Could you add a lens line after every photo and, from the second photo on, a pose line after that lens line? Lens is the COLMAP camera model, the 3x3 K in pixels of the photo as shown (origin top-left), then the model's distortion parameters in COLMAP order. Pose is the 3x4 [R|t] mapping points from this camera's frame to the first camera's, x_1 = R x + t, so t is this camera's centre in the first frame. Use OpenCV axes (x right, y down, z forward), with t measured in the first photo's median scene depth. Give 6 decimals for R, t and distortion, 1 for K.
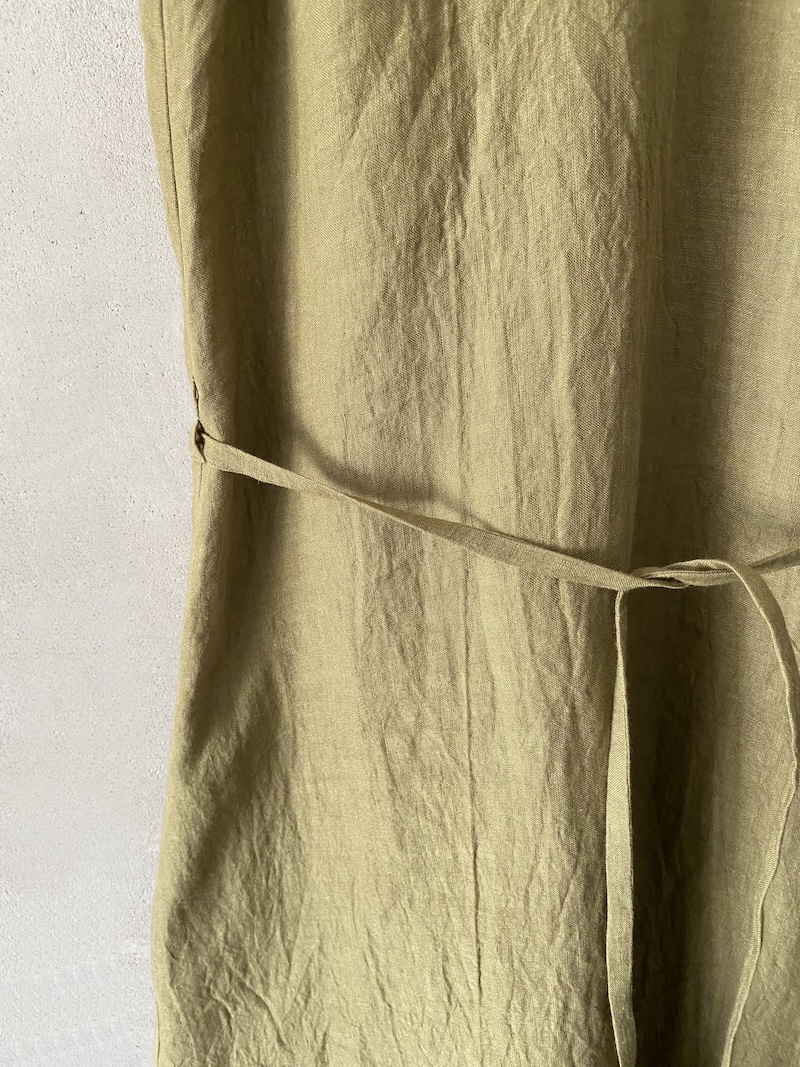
lens RADIAL K [[792.7, 0, 389.4], [0, 792.7, 536.1], [0, 0, 1]] dist [0.021396, -0.039588]
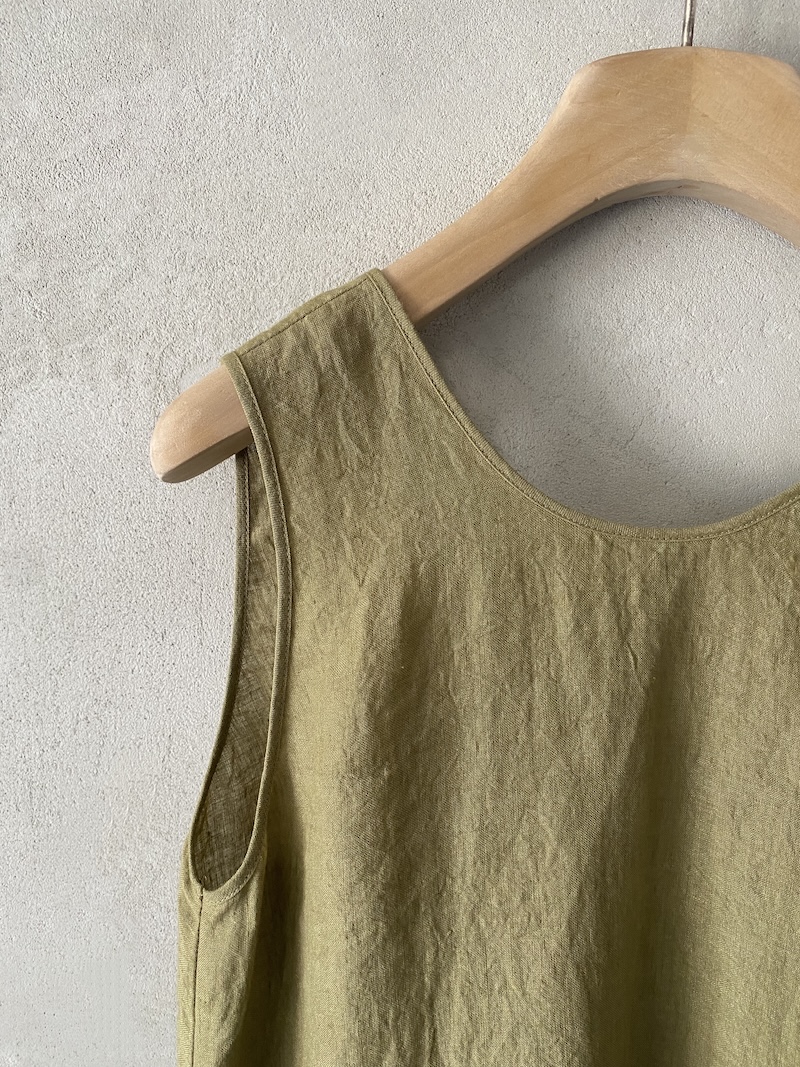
lens RADIAL K [[792.7, 0, 400.8], [0, 792.7, 528.3], [0, 0, 1]] dist [0.021396, -0.039588]
pose [[0.998331, 0.041290, -0.040366, 0.040942], [-0.049377, 0.972865, -0.226045, -0.962414], [0.029937, 0.227661, 0.973280, -0.294717]]
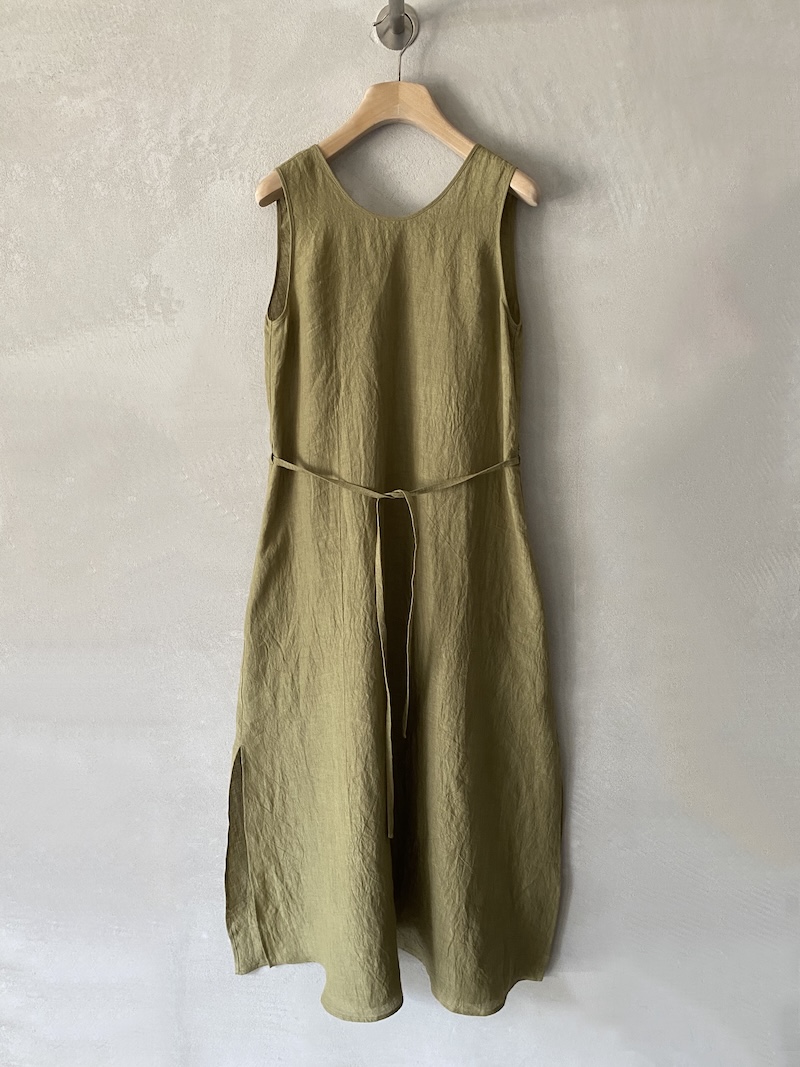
lens RADIAL K [[792.7, 0, 403.4], [0, 792.7, 539.9], [0, 0, 1]] dist [0.021396, -0.039588]
pose [[0.999372, 0.030998, -0.017180, 0.480645], [-0.032938, 0.991307, -0.127380, 0.749046], [0.013082, 0.127866, 0.991705, -2.781552]]
